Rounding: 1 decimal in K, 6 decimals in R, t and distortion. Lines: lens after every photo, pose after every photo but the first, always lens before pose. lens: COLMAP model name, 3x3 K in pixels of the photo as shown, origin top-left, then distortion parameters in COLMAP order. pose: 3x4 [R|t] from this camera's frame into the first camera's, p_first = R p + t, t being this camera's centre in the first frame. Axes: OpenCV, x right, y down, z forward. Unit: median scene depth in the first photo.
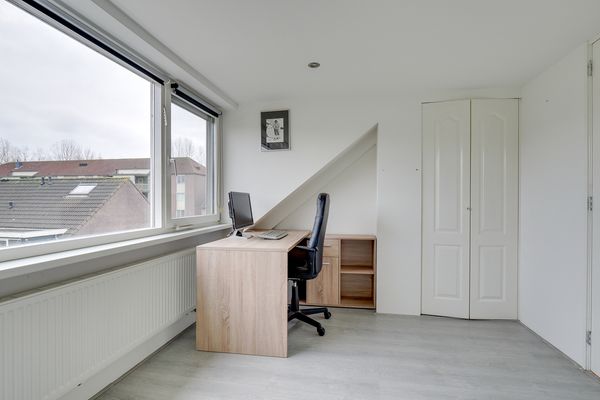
lens RADIAL K [[310.1, 0, 300.0], [0, 310.1, 200.0], [0, 0, 1]] dist [-0.001968, -0.000269]
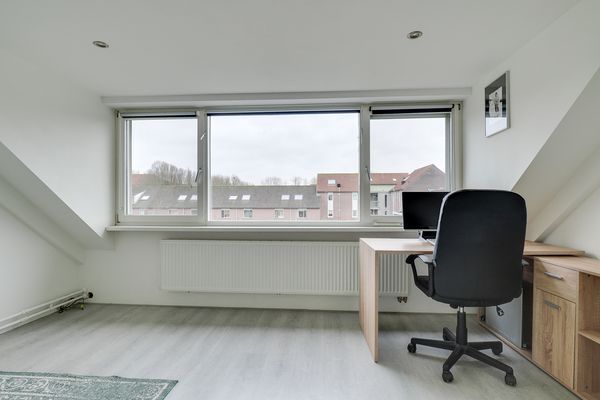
lens RADIAL K [[307.4, 0, 311.6], [0, 307.4, 203.8], [0, 0, 1]] dist [-0.007212, -0.000949]
pose [[0.119293, 0.023147, -0.992589, 0.606659], [0.011965, 0.999622, 0.024749, -0.014371], [0.992787, -0.014829, 0.118971, 0.473946]]
